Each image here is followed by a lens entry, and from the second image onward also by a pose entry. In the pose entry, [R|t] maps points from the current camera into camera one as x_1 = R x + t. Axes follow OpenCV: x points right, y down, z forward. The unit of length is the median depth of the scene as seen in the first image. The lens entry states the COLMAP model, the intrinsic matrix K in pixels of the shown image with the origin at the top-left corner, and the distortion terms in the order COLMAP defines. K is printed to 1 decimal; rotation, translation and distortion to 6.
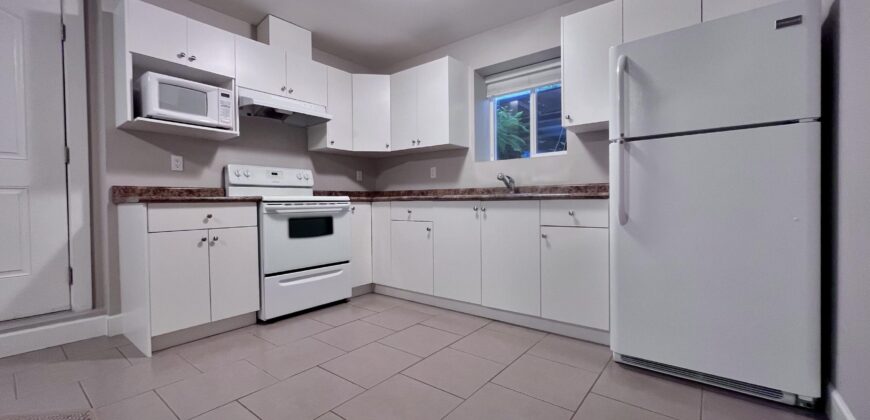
lens RADIAL K [[353.3, 0, 436.1], [0, 353.3, 208.4], [0, 0, 1]] dist [0.000931, -0.000530]
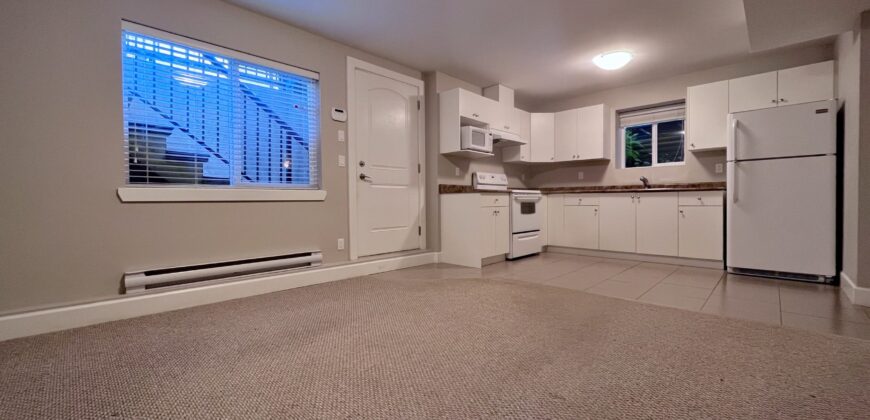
lens RADIAL K [[353.3, 0, 436.2], [0, 353.3, 208.4], [0, 0, 1]] dist [0.000931, -0.000530]
pose [[0.995461, 0.004736, -0.095055, -0.666627], [-0.004517, 0.999987, 0.002524, 0.054930], [0.095065, -0.002083, 0.995469, -0.799430]]
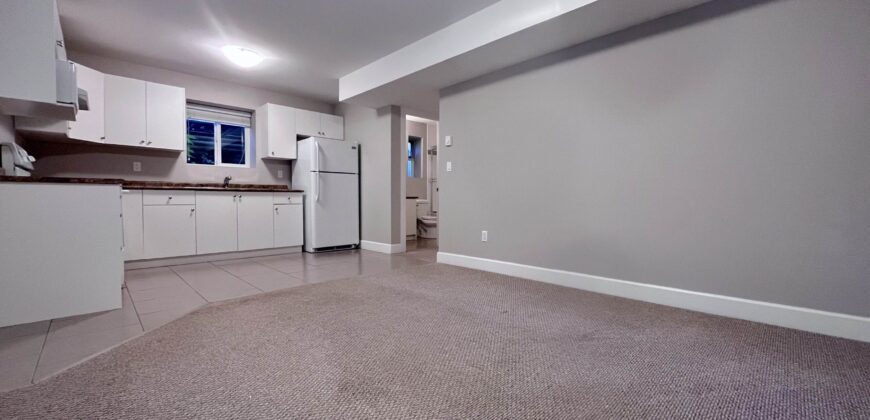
lens RADIAL K [[353.3, 0, 436.7], [0, 353.3, 209.4], [0, 0, 1]] dist [0.000931, -0.000530]
pose [[0.133901, -0.018463, 0.990823, -1.450909], [0.013081, 0.999772, 0.016862, 0.049468], [-0.990908, 0.010703, 0.134112, -0.216510]]
